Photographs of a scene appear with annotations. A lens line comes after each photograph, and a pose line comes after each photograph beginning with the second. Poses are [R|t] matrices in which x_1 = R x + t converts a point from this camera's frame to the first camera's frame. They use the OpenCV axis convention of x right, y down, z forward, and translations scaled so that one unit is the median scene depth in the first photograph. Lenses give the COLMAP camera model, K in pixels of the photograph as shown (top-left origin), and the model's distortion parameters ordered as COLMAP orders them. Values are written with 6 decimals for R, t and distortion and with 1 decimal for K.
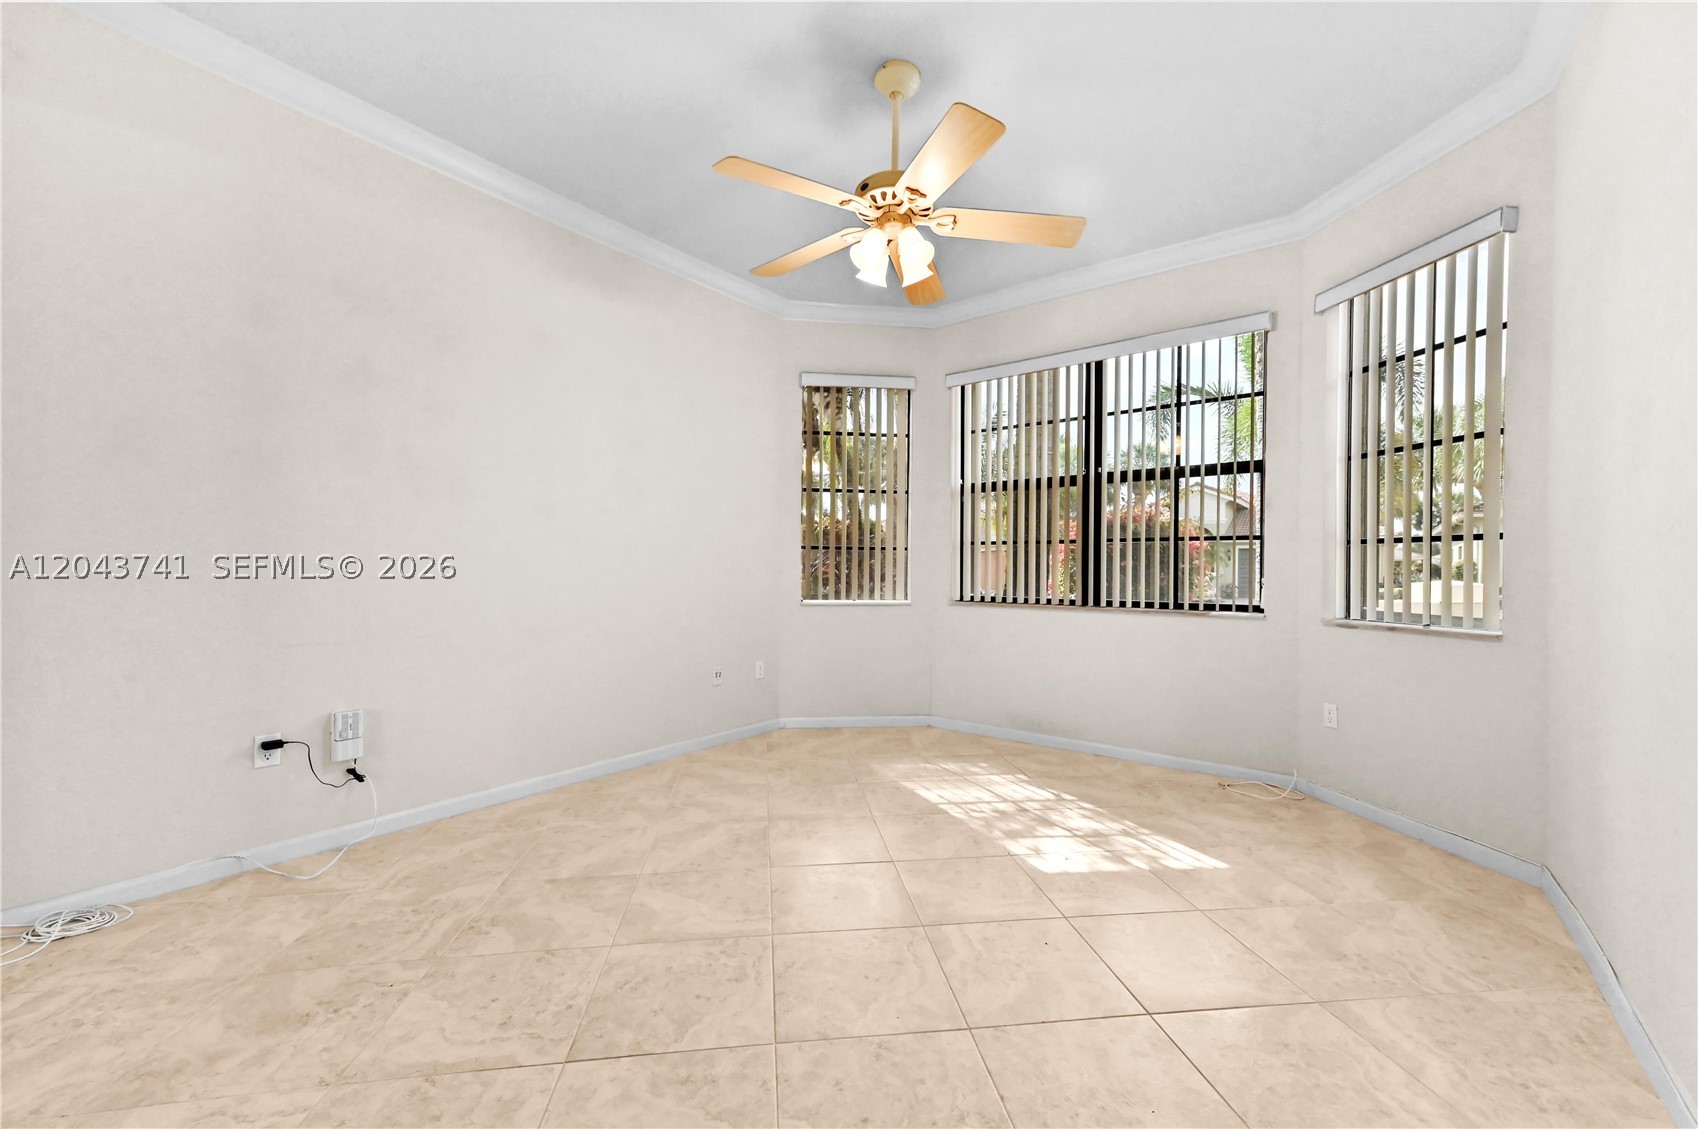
lens RADIAL K [[673.3, 0, 852.8], [0, 673.3, 571.5], [0, 0, 1]] dist [0.016350, -0.000568]
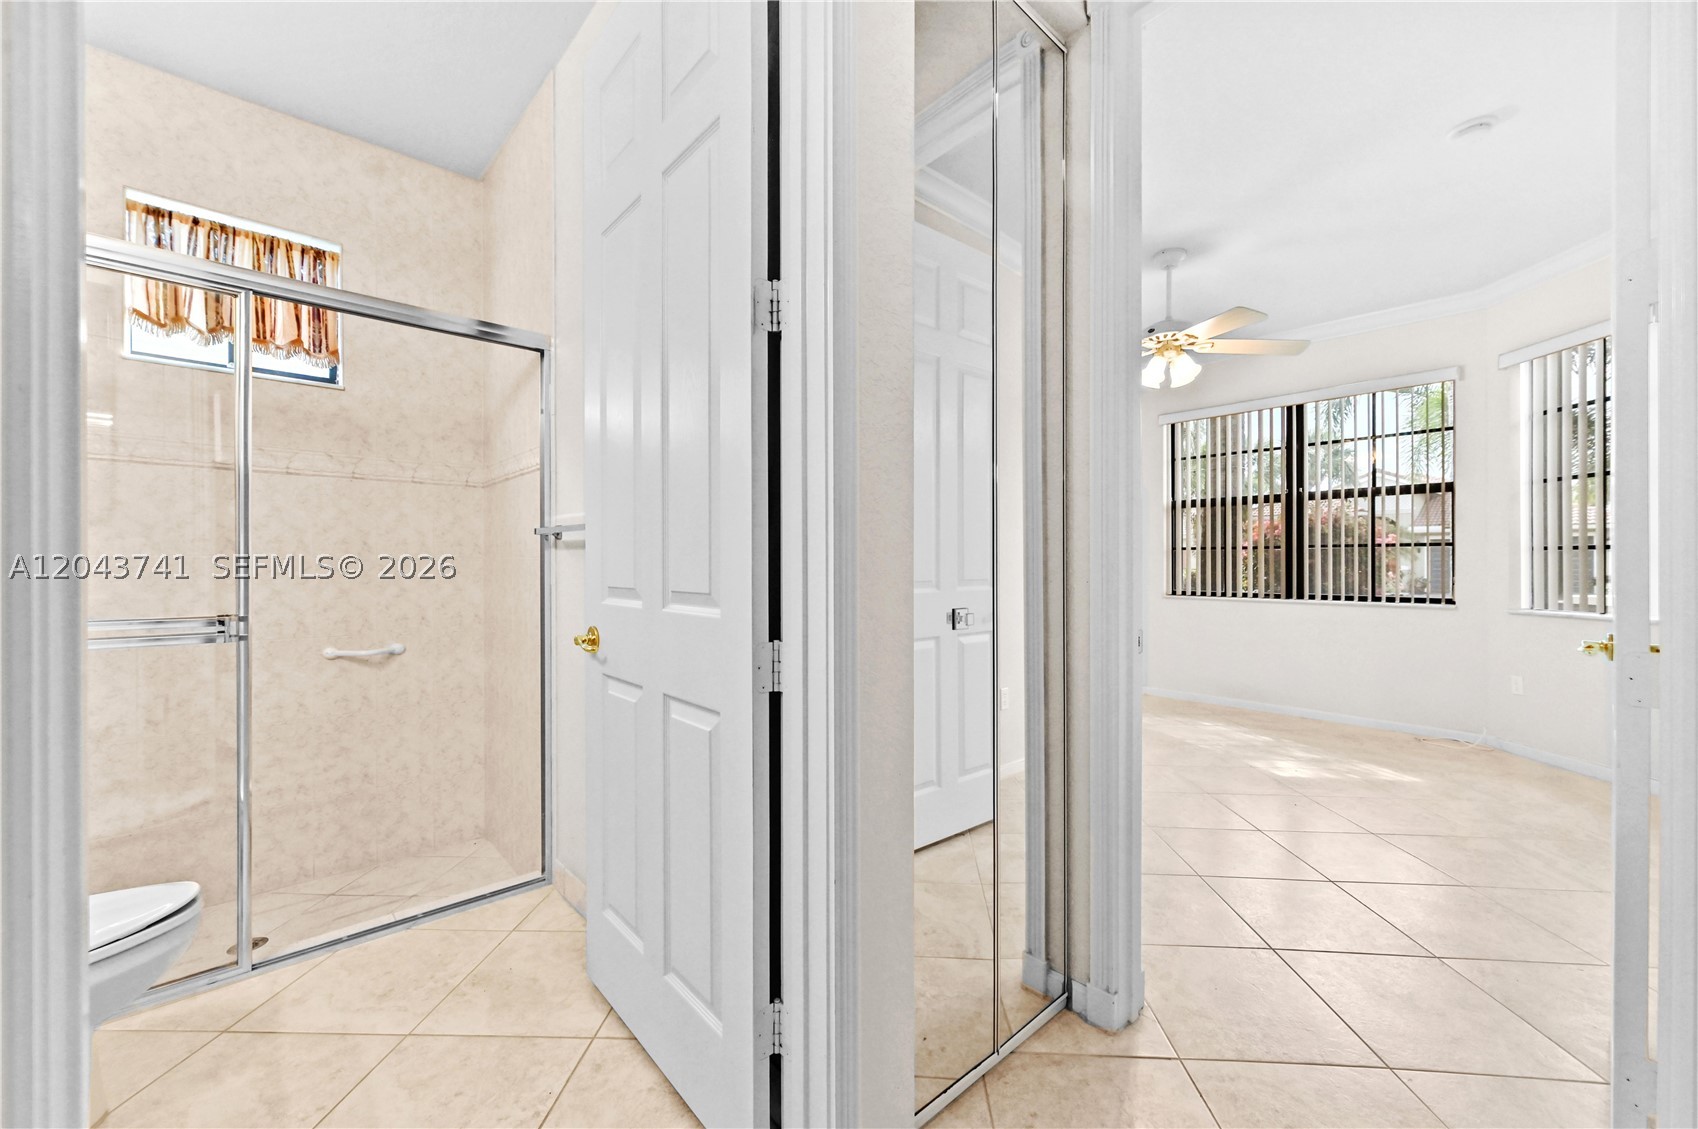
lens RADIAL K [[673.3, 0, 842.7], [0, 673.3, 561.5], [0, 0, 1]] dist [0.016350, -0.000568]
pose [[0.981141, -0.008719, -0.193098, -0.250005], [0.008220, 0.999960, -0.003388, -0.022501], [0.193120, 0.001737, 0.981174, -0.437578]]
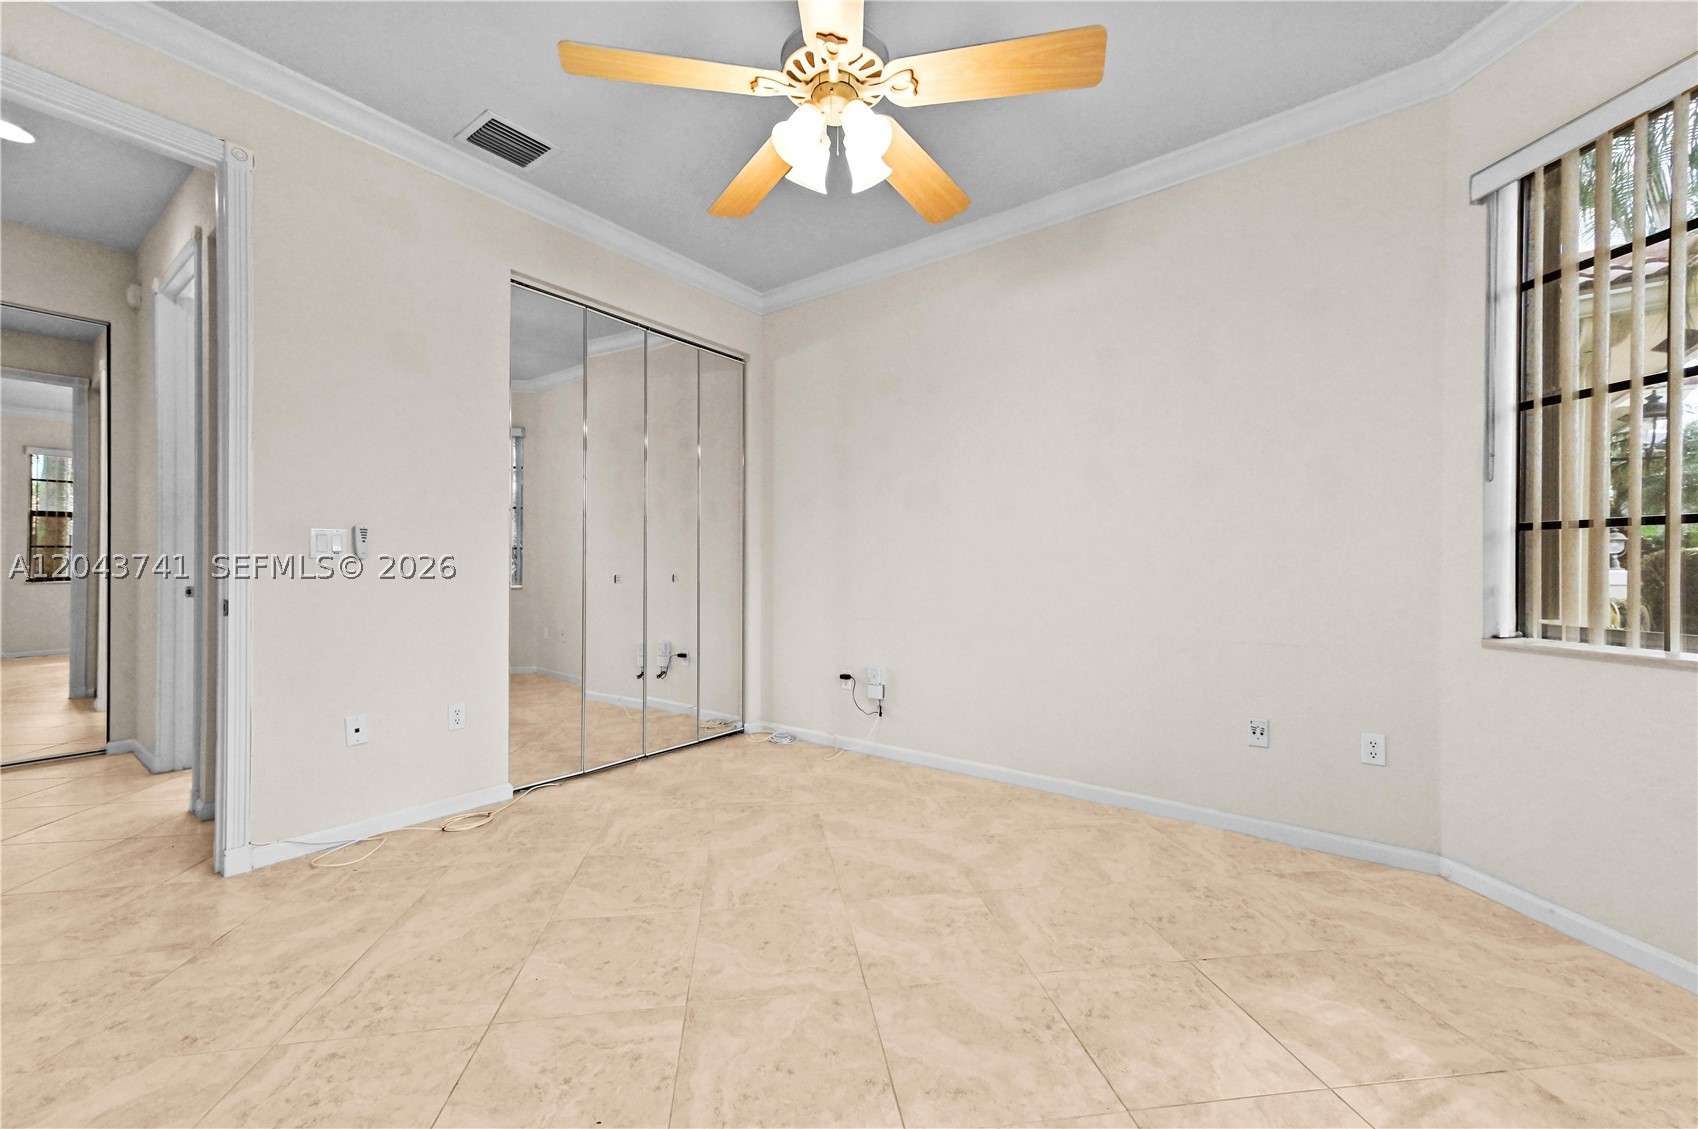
lens RADIAL K [[673.3, 0, 851.2], [0, 673.3, 565.3], [0, 0, 1]] dist [0.016350, -0.000568]
pose [[0.002702, -0.007187, -0.999971, 0.526882], [-0.003909, 0.999966, -0.007197, -0.003001], [0.999989, 0.003929, 0.002674, 0.676229]]
